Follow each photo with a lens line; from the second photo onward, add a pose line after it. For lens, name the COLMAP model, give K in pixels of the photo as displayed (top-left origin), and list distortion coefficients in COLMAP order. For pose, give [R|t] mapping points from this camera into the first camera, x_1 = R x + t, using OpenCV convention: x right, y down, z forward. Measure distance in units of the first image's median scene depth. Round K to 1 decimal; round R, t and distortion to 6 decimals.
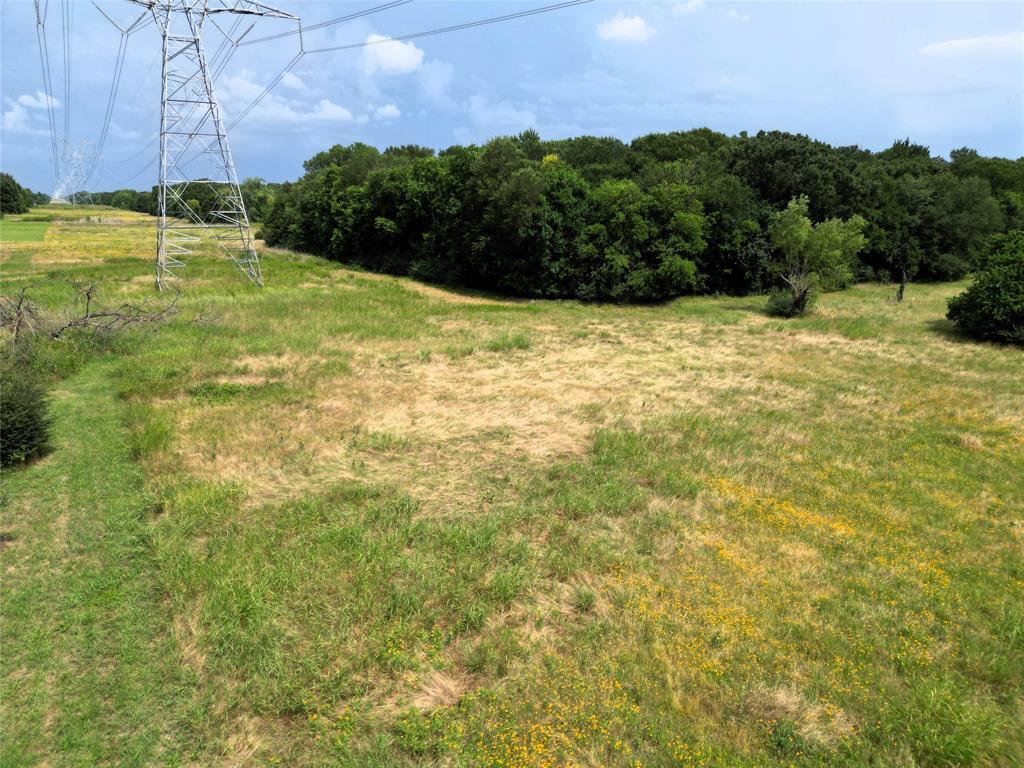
lens RADIAL K [[717.2, 0, 512.0], [0, 717.2, 384.0], [0, 0, 1]] dist [0.074719, -0.075872]
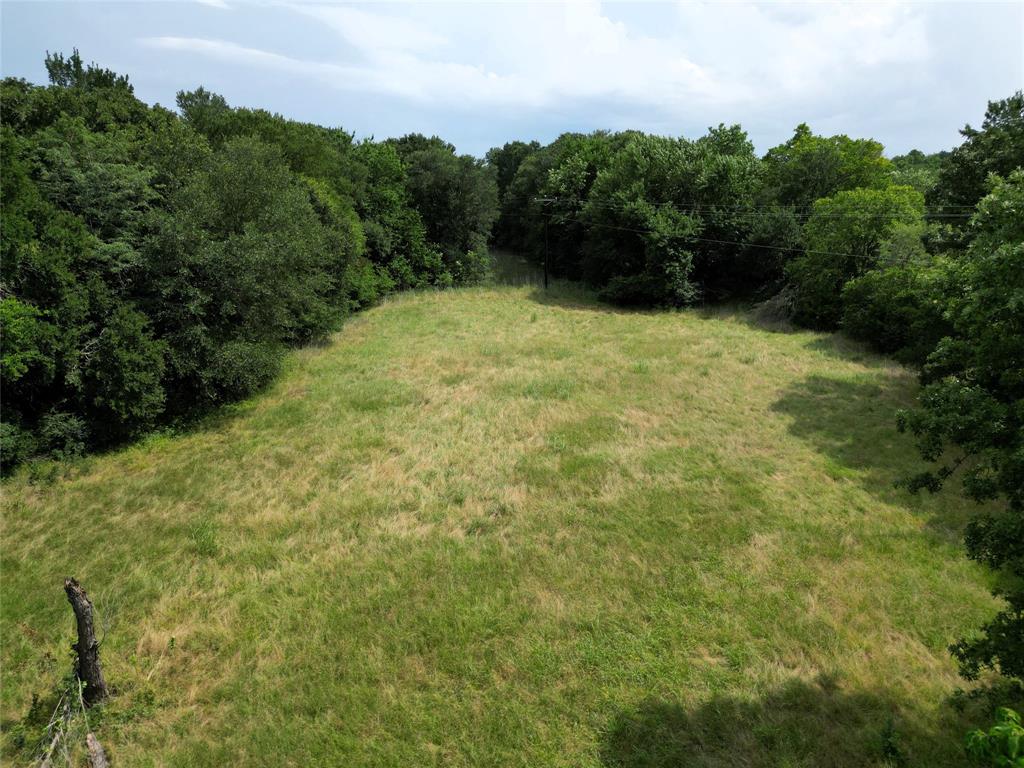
lens RADIAL K [[717.2, 0, 512.0], [0, 717.2, 384.0], [0, 0, 1]] dist [0.074719, -0.075872]
pose [[0.591462, -0.182863, 0.785324, 0.389397], [0.177414, 0.979591, 0.094480, -0.167231], [-0.786573, 0.083446, 0.611833, 0.668179]]
